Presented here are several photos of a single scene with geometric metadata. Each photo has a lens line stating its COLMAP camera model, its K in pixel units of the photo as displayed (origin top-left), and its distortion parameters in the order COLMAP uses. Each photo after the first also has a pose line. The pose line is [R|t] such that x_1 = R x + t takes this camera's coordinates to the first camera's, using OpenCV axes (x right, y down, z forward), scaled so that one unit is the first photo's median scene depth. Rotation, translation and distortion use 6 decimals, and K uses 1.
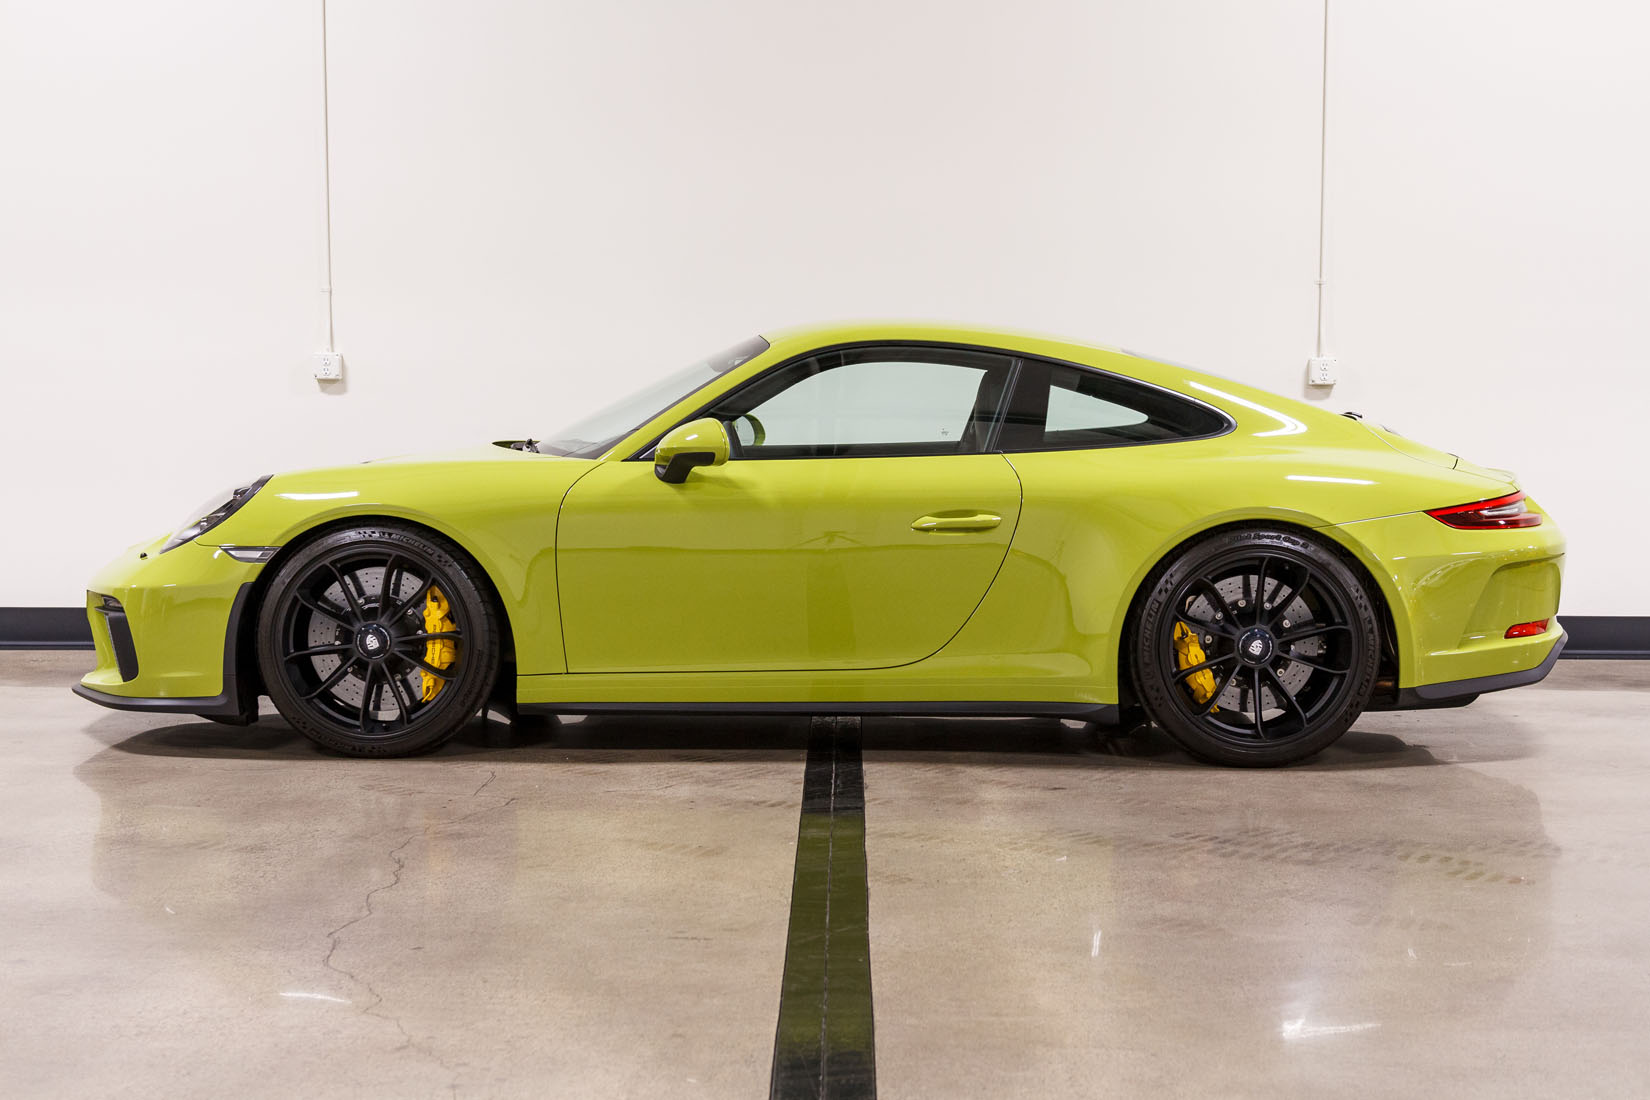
lens RADIAL K [[2191.0, 0, 822.1], [0, 2191.0, 549.9], [0, 0, 1]] dist [0.015043, 0.030681]
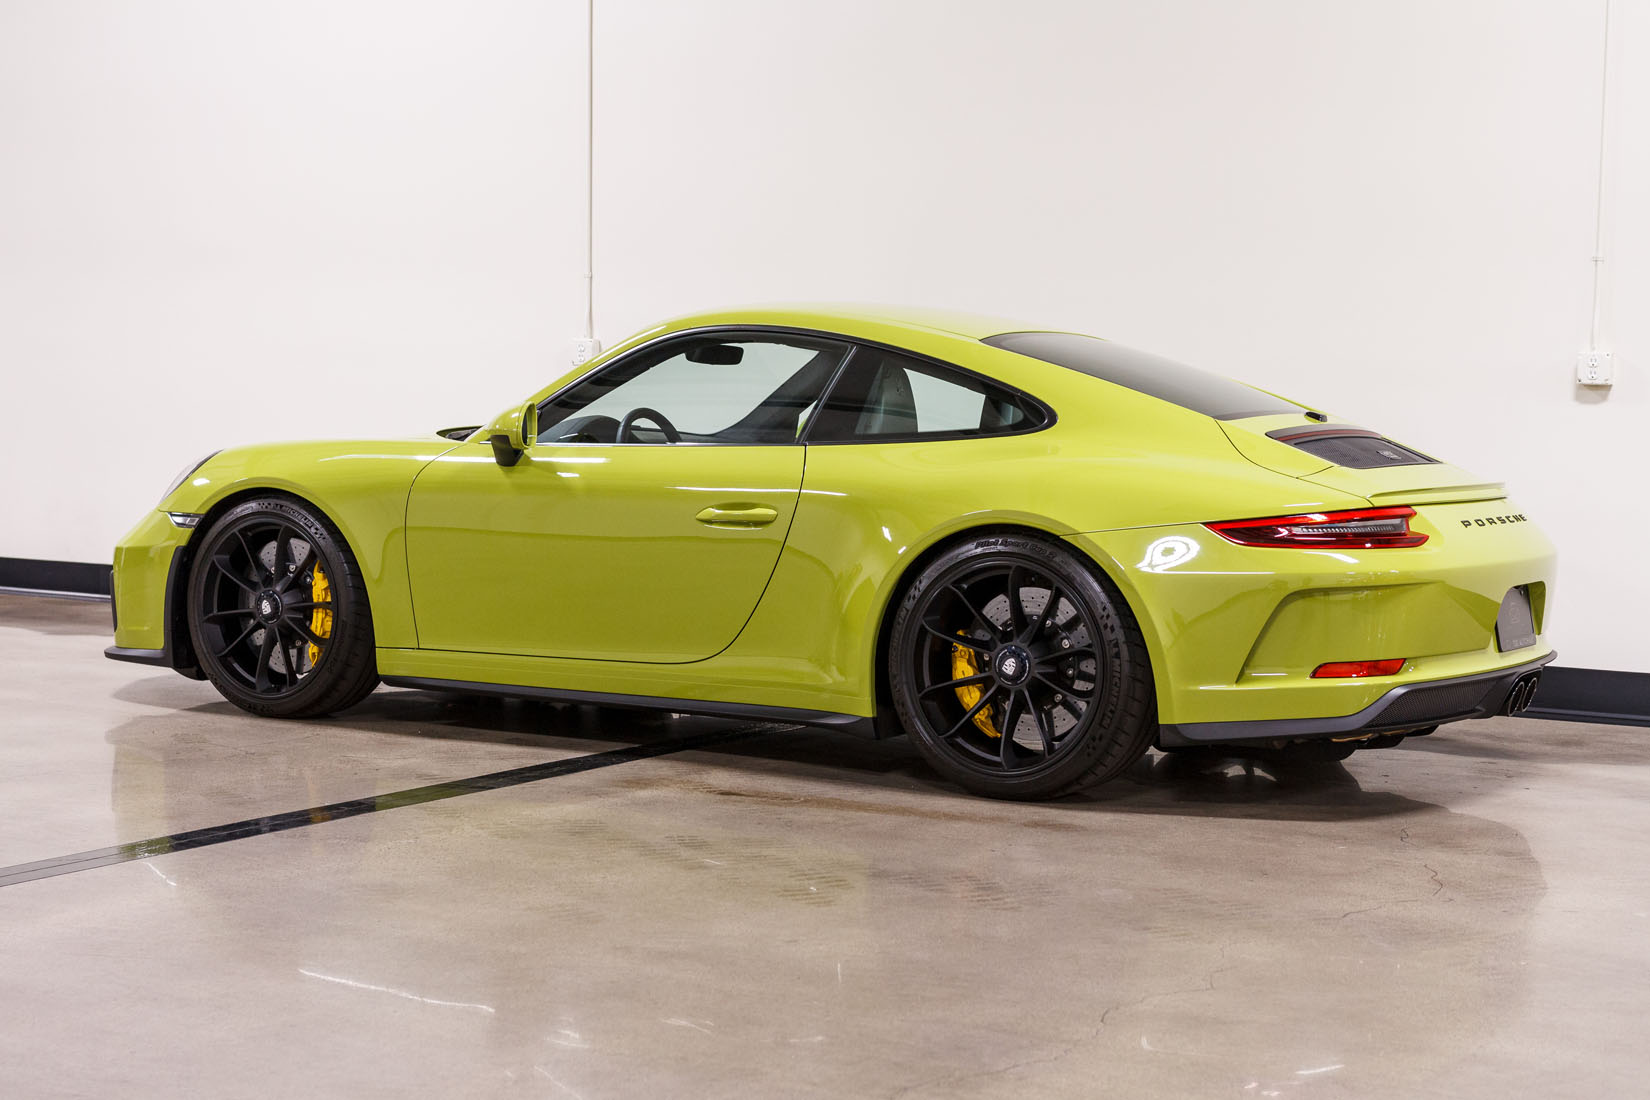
lens RADIAL K [[2688.4, 0, 822.8], [0, 2688.4, 579.7], [0, 0, 1]] dist [0.025635, 0.030352]
pose [[0.863475, 0.049221, -0.501985, 0.683339], [-0.052324, 0.998599, 0.007912, 0.004247], [0.501671, 0.019434, 0.864840, 0.006655]]
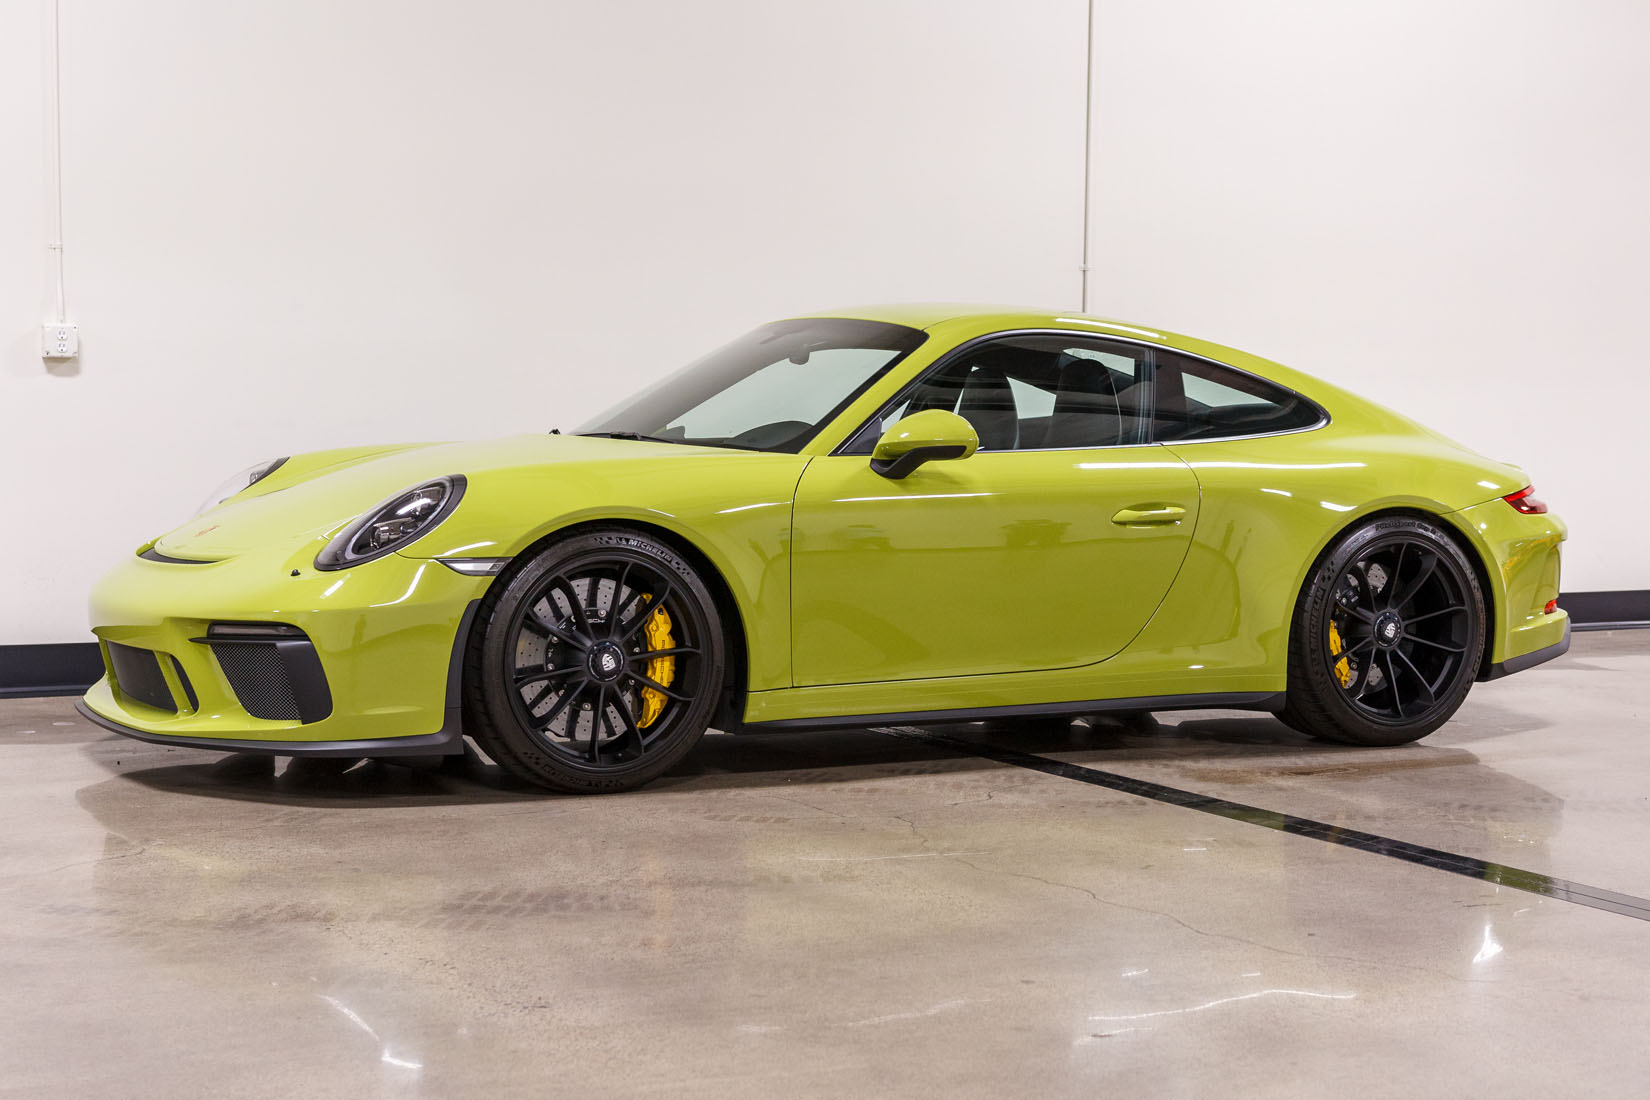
lens RADIAL K [[2688.4, 0, 822.8], [0, 2688.4, 579.7], [0, 0, 1]] dist [0.025635, 0.030352]
pose [[0.879132, -0.028786, 0.475708, -0.629559], [0.025826, 0.999585, 0.012758, -0.002779], [-0.475878, 0.001070, 0.879511, 0.002457]]
